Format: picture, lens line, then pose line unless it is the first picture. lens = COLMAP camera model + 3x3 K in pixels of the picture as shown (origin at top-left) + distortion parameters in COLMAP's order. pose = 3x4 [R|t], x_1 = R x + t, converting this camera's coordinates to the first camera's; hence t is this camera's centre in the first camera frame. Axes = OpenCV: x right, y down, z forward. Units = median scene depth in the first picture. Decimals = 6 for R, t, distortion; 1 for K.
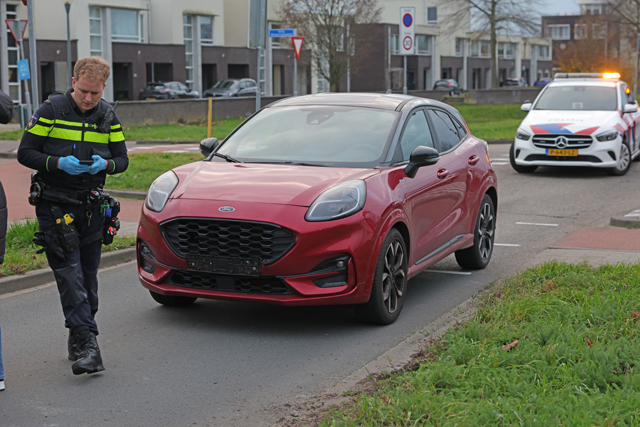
lens RADIAL K [[1262.7, 0, 323.1], [0, 1262.7, 214.0], [0, 0, 1]] dist [0.010961, 0.000000]
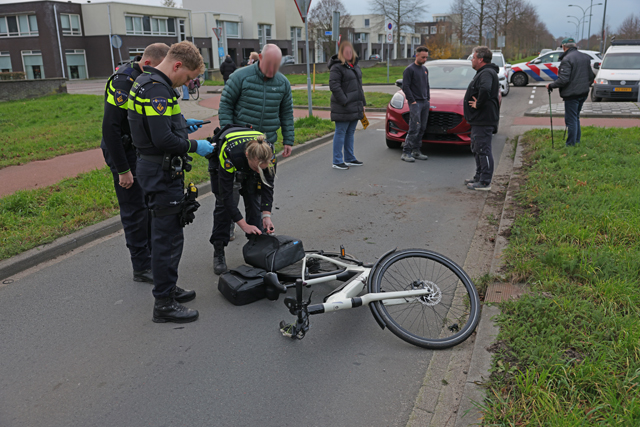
lens RADIAL K [[590.3, 0, 322.8], [0, 590.3, 212.3], [0, 0, 1]] dist [0.007465, -0.011409]
pose [[0.999276, -0.022015, 0.031028, -0.029194], [0.017012, 0.988055, 0.153160, 0.001668], [-0.034030, -0.152522, 0.987714, -0.016057]]
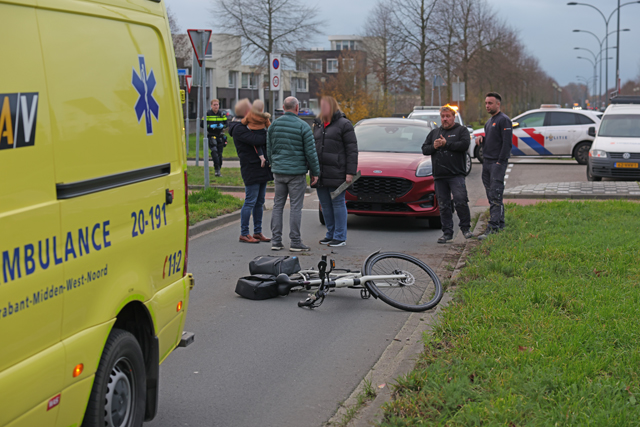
lens RADIAL K [[1262.7, 0, 317.4], [0, 1262.7, 213.3], [0, 0, 1]] dist [0.010961, 0.000000]
pose [[0.978866, -0.010180, 0.204248, -0.052848], [0.014964, 0.999648, -0.021894, 0.009630], [-0.203953, 0.024488, 0.978674, -0.091082]]
